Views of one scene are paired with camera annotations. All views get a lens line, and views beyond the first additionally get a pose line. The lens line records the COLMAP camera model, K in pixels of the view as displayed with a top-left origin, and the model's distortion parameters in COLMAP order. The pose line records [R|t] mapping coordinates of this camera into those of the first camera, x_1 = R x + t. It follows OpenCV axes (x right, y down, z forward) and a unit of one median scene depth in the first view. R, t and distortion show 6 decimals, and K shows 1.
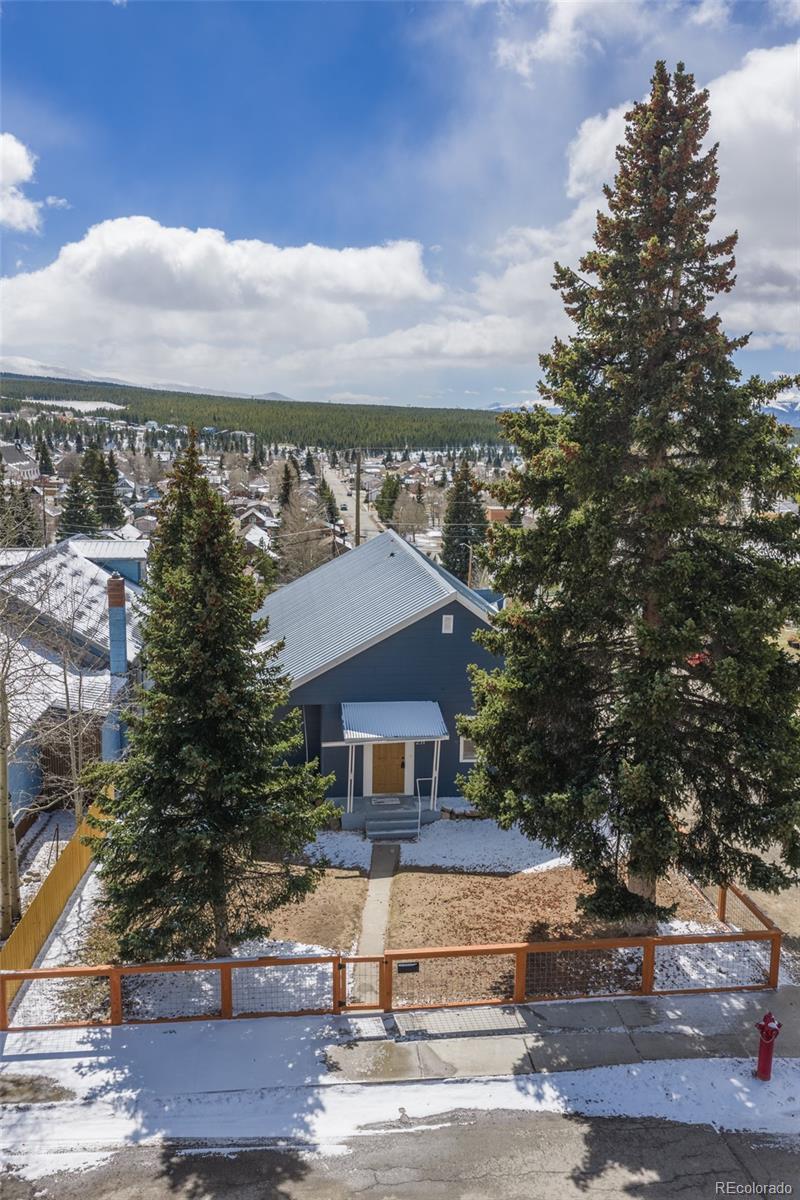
lens RADIAL K [[986.5, 0, 395.1], [0, 986.5, 597.9], [0, 0, 1]] dist [0.018336, -0.021731]
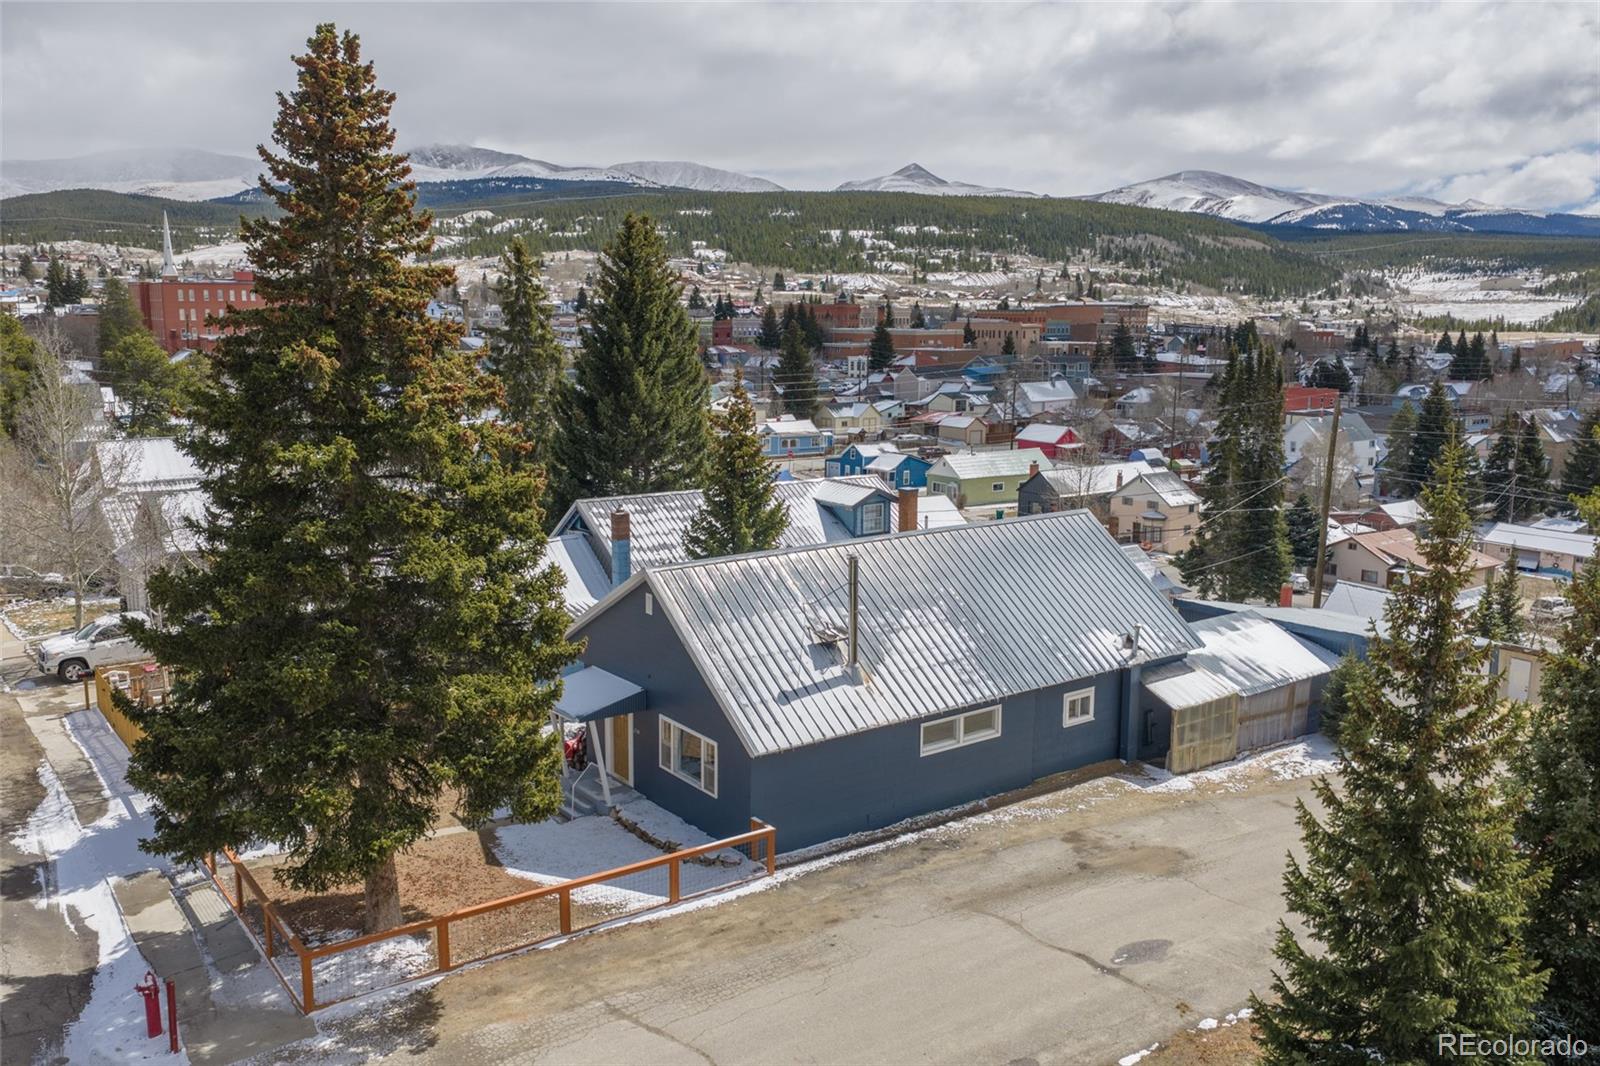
lens RADIAL K [[1315.4, 0, 797.4], [0, 1315.4, 541.6], [0, 0, 1]] dist [0.018336, -0.021731]
pose [[0.506517, 0.133982, -0.851756, 1.592627], [-0.155120, 0.985895, 0.062836, -0.174640], [0.848161, 0.100297, 0.520156, 0.720388]]
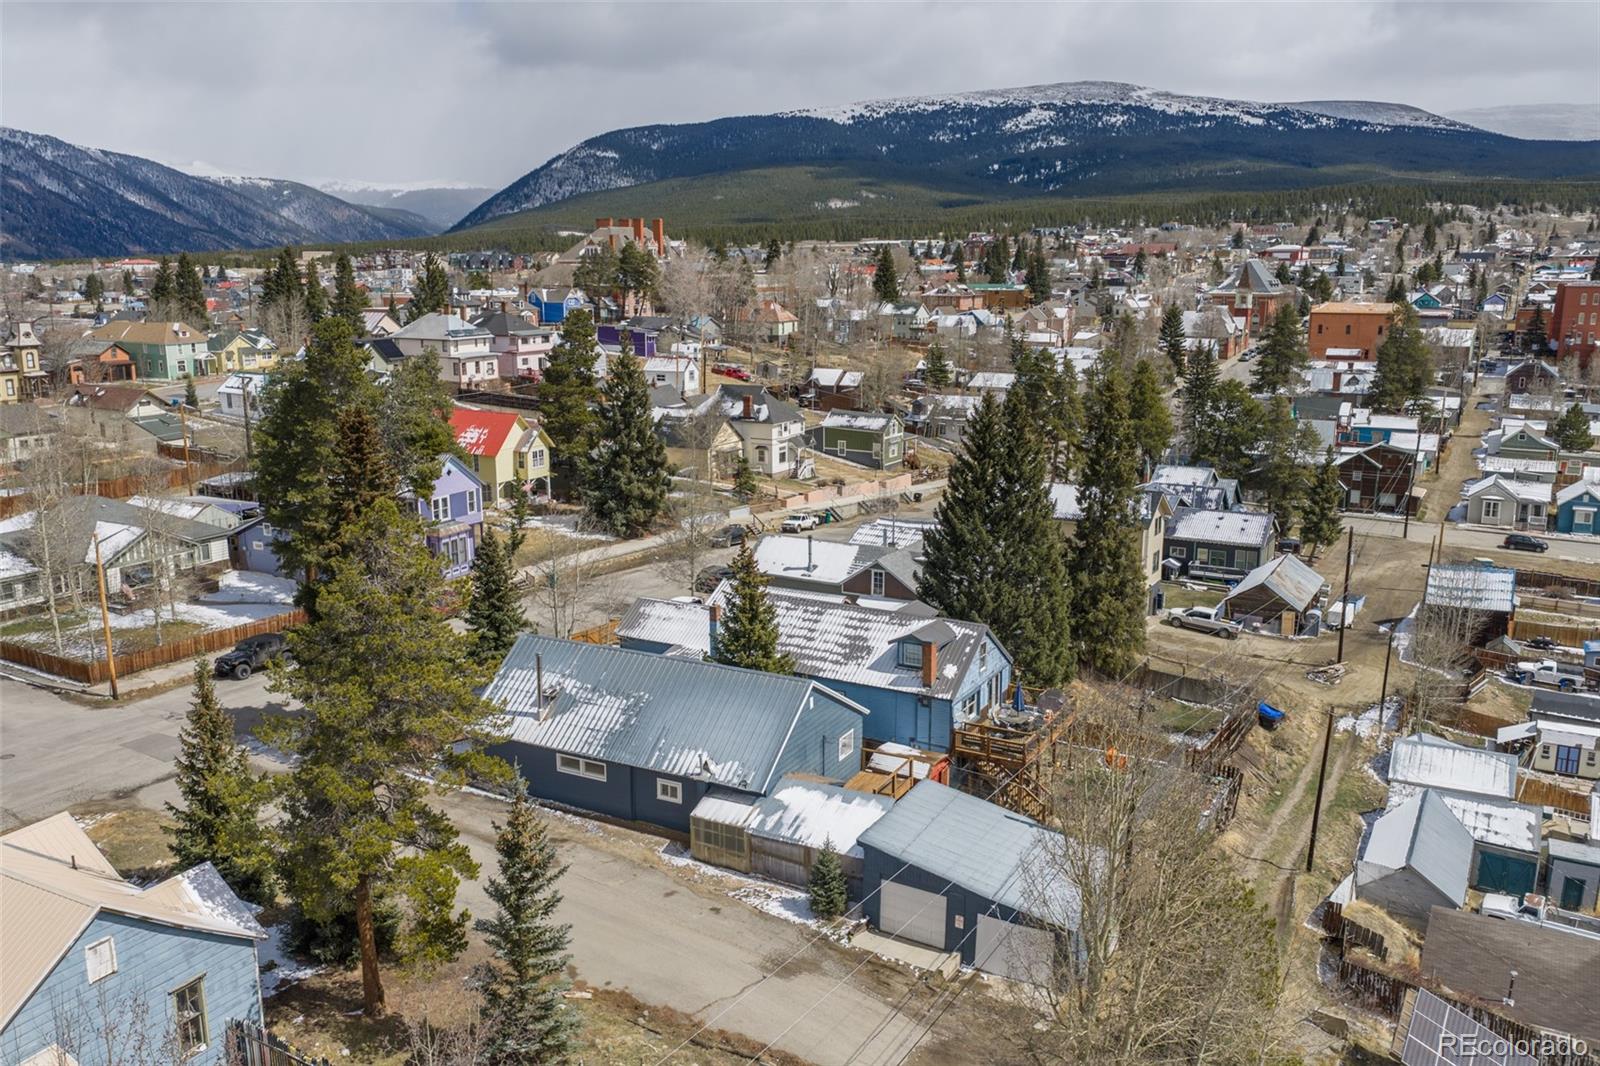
lens RADIAL K [[1315.4, 0, 797.4], [0, 1315.4, 541.6], [0, 0, 1]] dist [0.018336, -0.021731]
pose [[-0.581482, 0.155127, -0.798632, 2.334631], [-0.154771, 0.942633, 0.295787, -1.335417], [0.798701, 0.295600, -0.524115, 3.685121]]
